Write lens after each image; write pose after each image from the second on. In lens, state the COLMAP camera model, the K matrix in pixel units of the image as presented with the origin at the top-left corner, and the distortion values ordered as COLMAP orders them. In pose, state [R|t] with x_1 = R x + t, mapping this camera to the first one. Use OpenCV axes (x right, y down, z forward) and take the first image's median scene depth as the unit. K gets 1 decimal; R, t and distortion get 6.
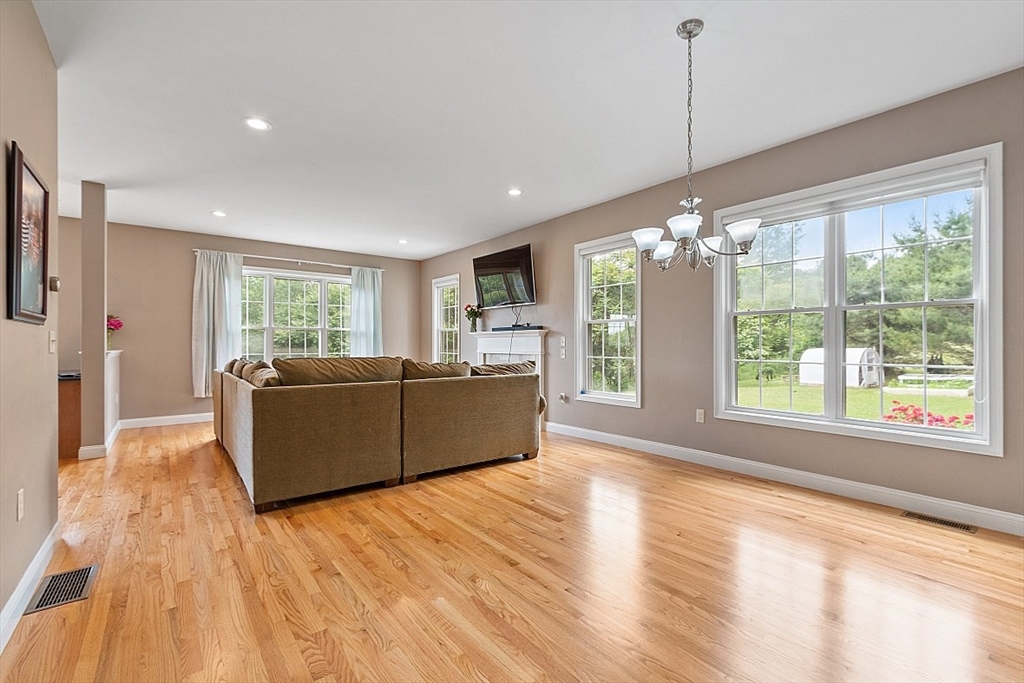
lens RADIAL K [[450.7, 0, 504.3], [0, 450.7, 344.7], [0, 0, 1]] dist [0.000100, -0.000534]
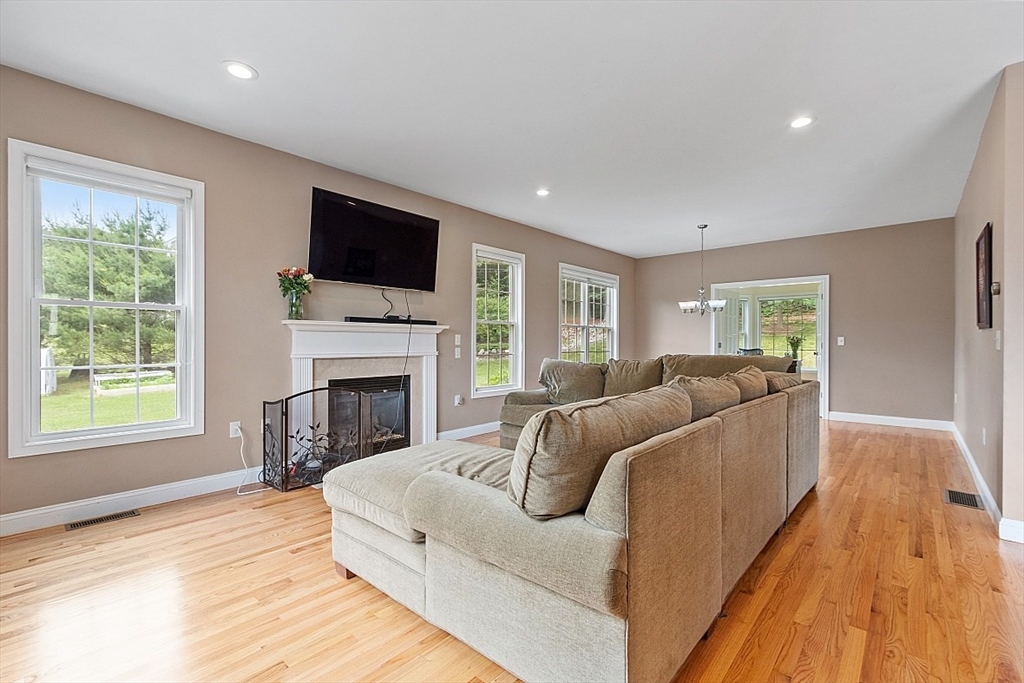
lens RADIAL K [[450.7, 0, 521.9], [0, 450.7, 345.6], [0, 0, 1]] dist [0.000100, -0.000534]
pose [[-0.207889, -0.003560, 0.978146, -1.078911], [0.002563, 0.999988, 0.004185, 0.000576], [-0.978149, 0.003377, -0.207877, 1.422681]]
